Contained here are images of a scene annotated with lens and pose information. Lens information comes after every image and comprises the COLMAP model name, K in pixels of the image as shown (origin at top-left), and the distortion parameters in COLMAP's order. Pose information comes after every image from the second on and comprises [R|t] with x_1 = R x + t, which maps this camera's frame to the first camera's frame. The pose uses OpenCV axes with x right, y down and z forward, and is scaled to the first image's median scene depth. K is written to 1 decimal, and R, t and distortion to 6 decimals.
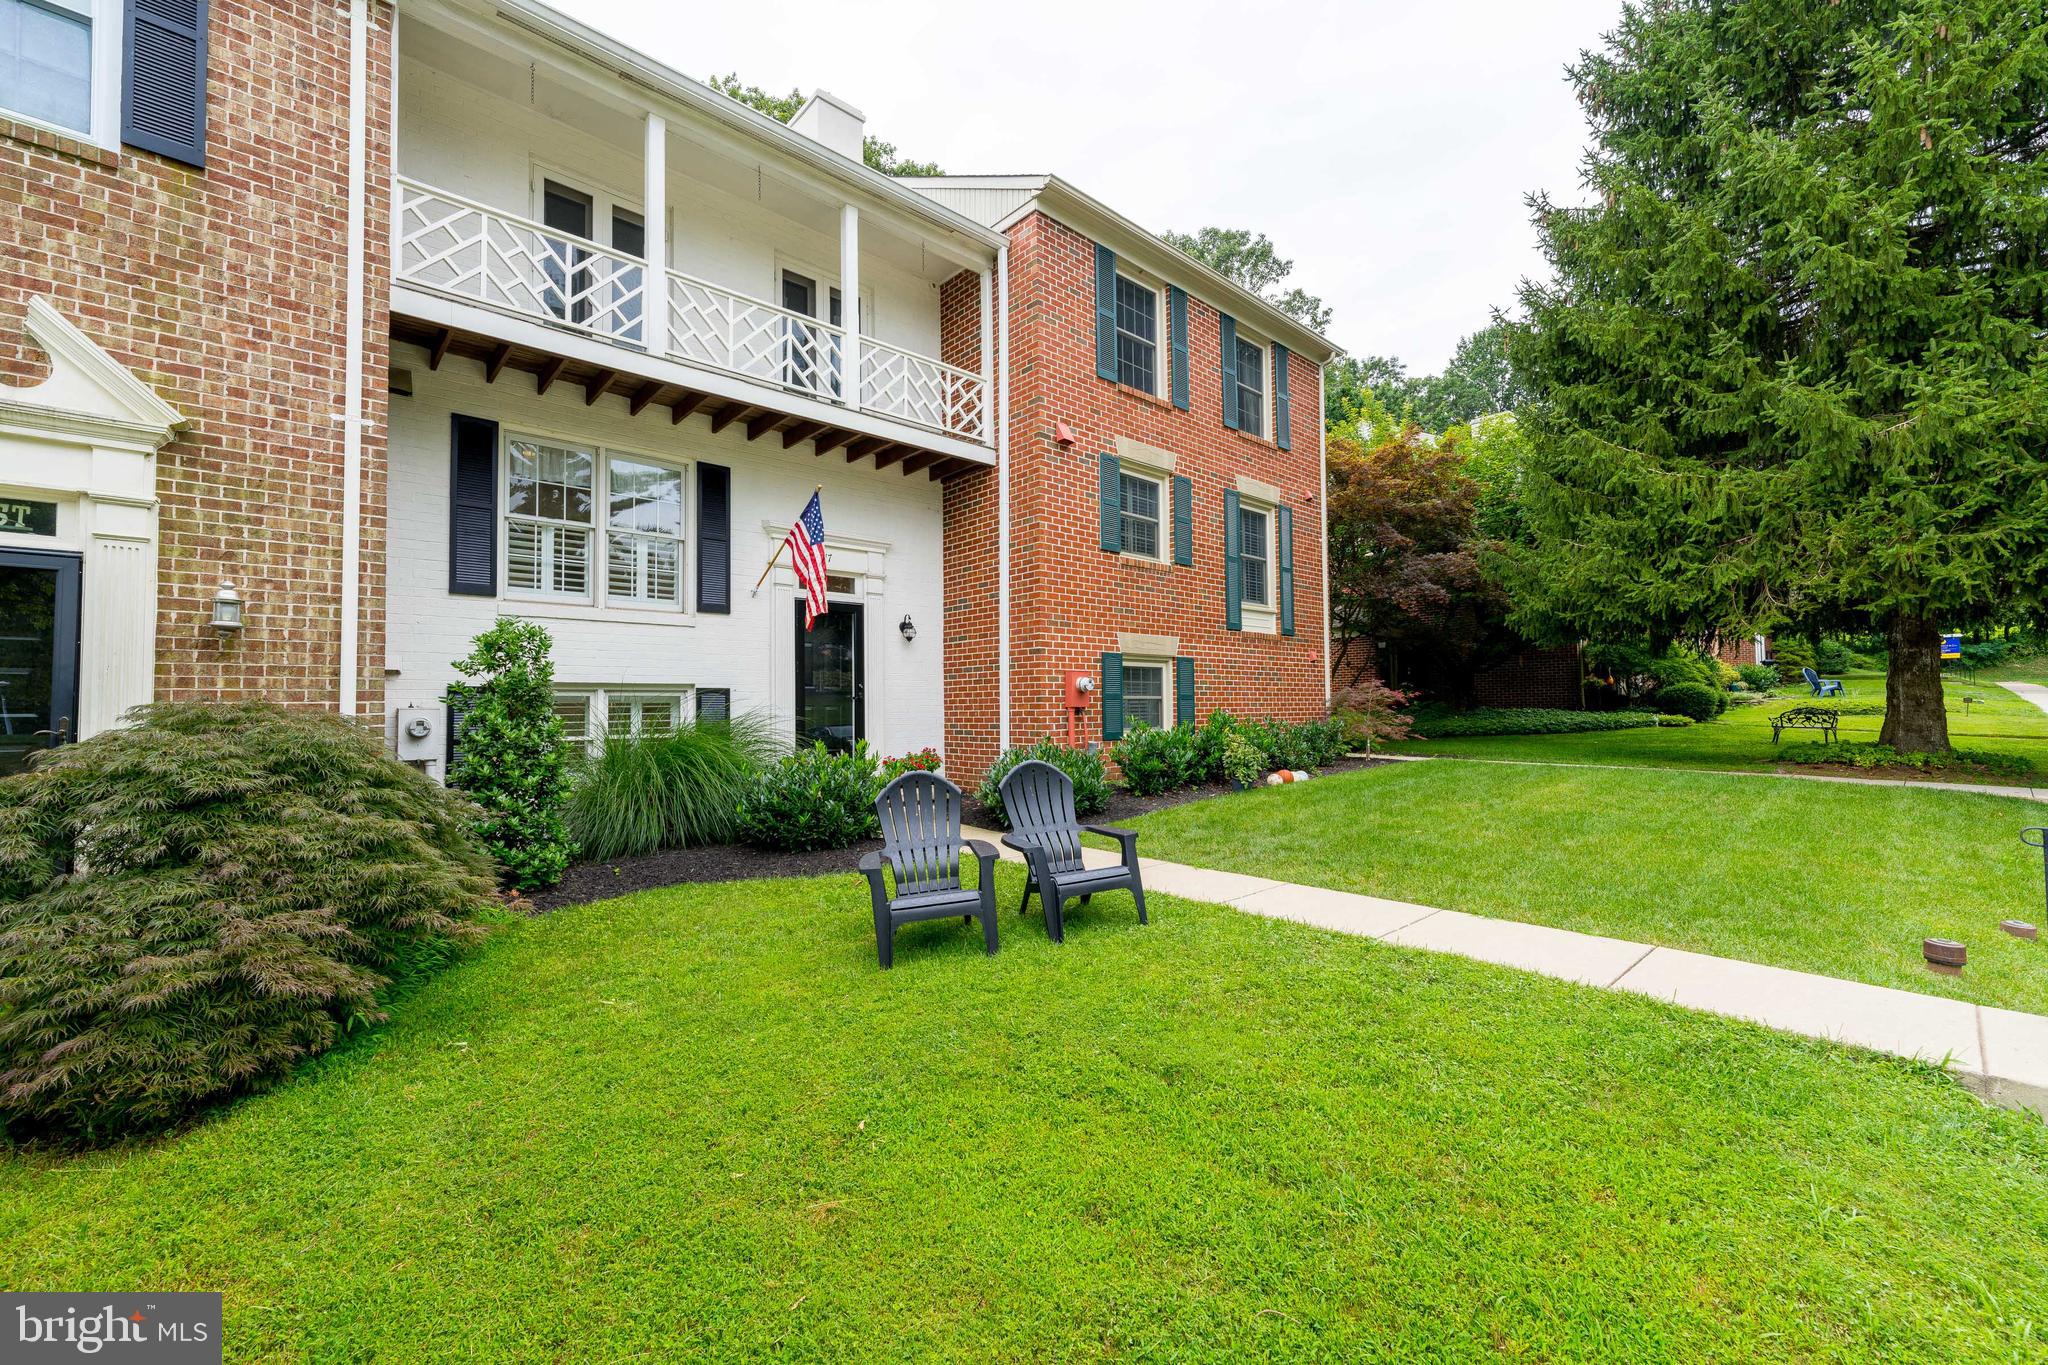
lens RADIAL K [[836.2, 0, 1024.0], [0, 836.2, 682.5], [0, 0, 1]] dist [0.000514, 0.000034]
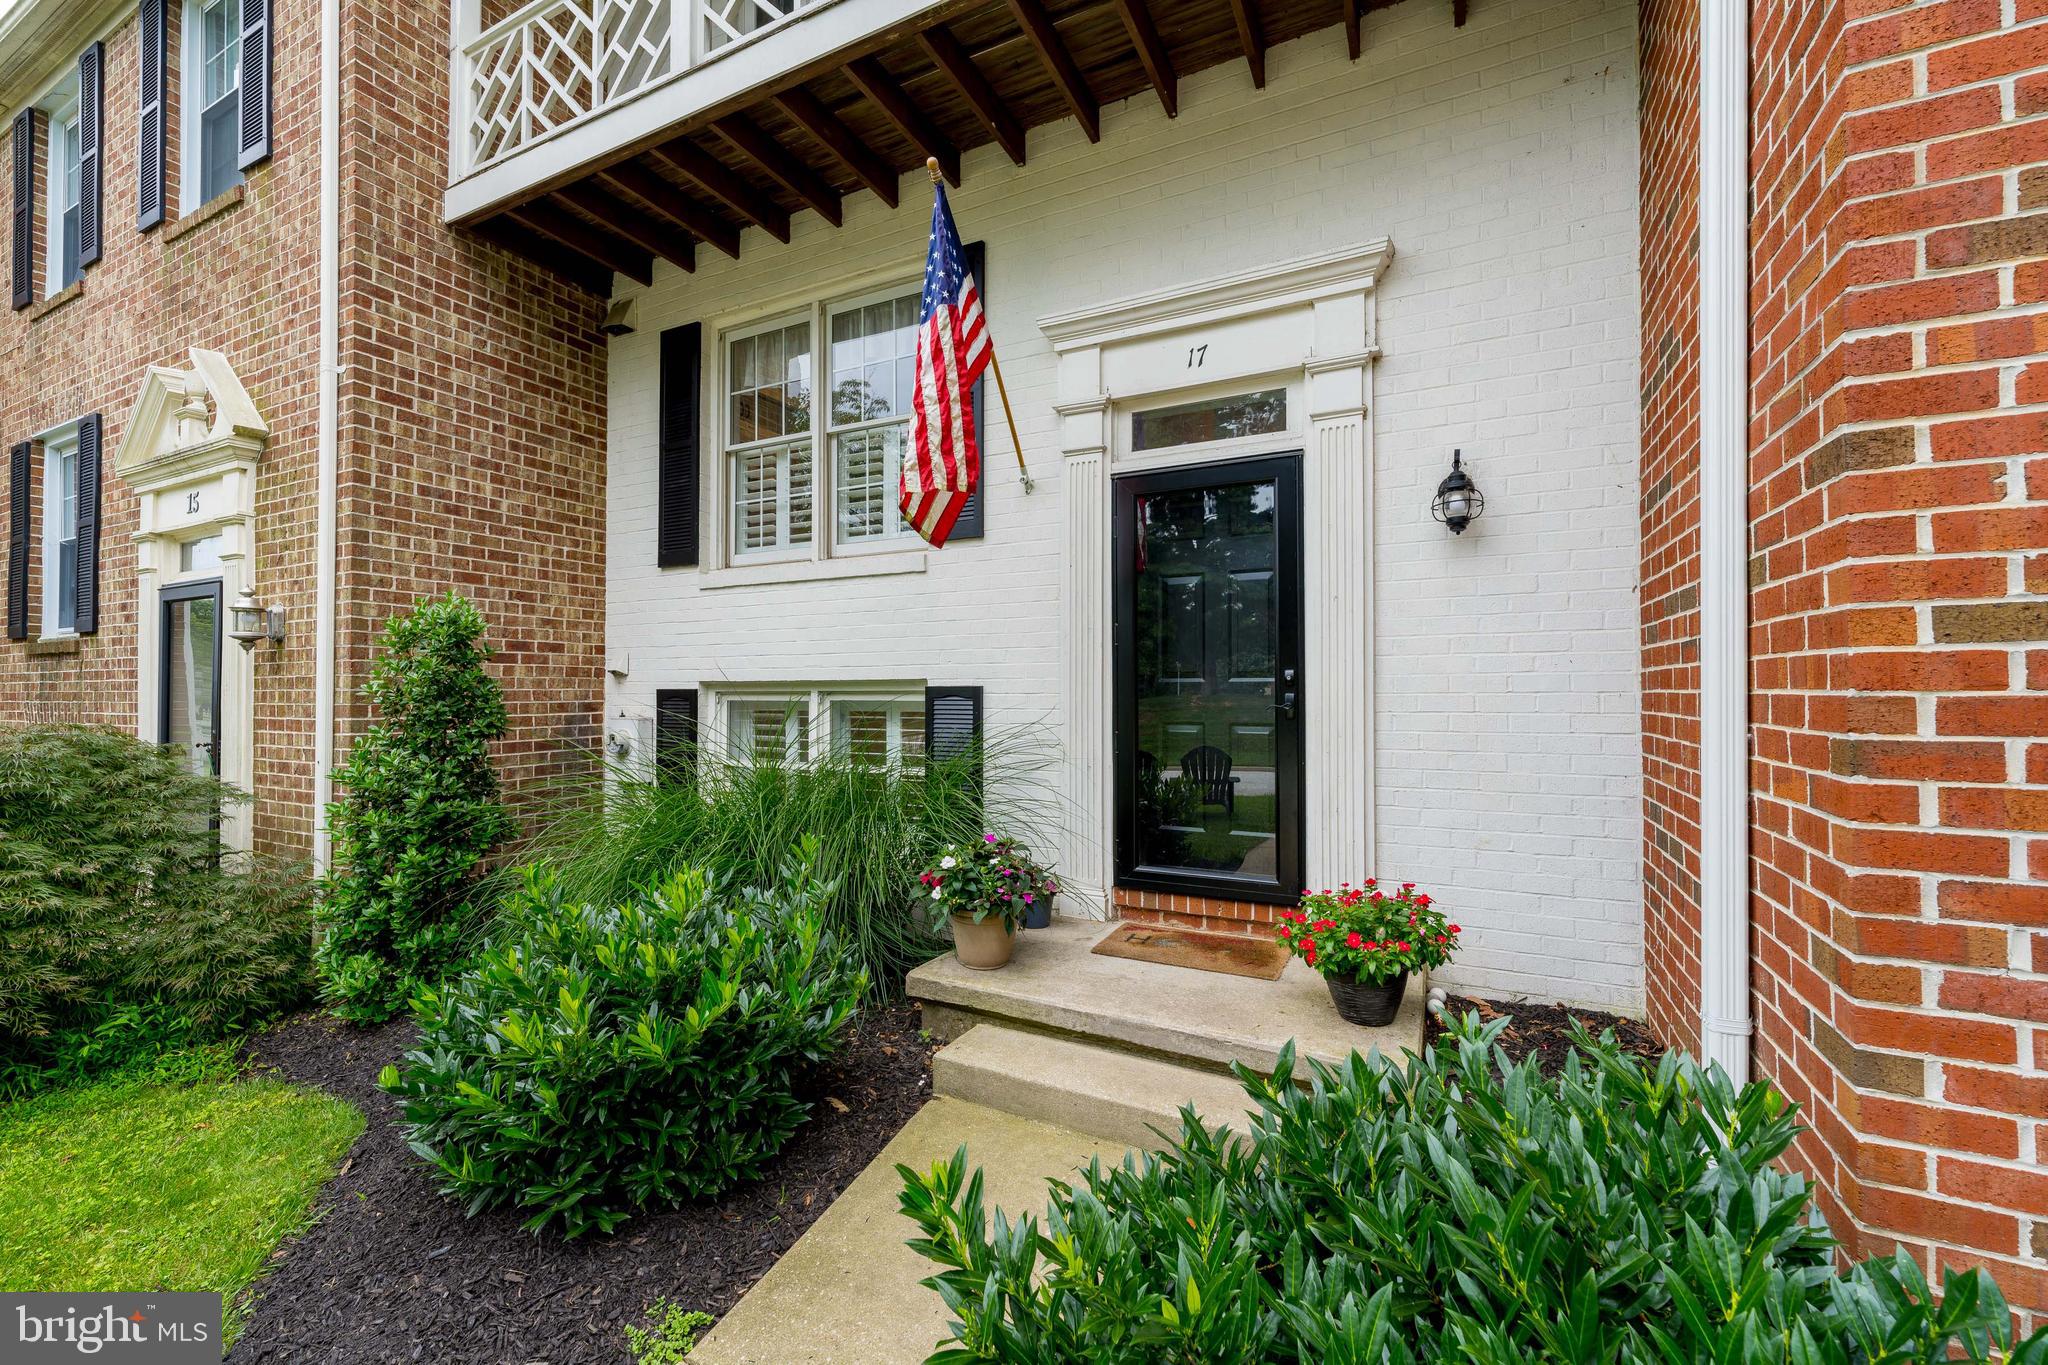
lens RADIAL K [[836.2, 0, 1024.0], [0, 836.2, 682.5], [0, 0, 1]] dist [0.000514, 0.000034]
pose [[0.326852, 0.002364, -0.945072, 0.131533], [0.030536, 0.999448, 0.013060, -0.001248], [0.944582, -0.033128, 0.326600, 0.895136]]
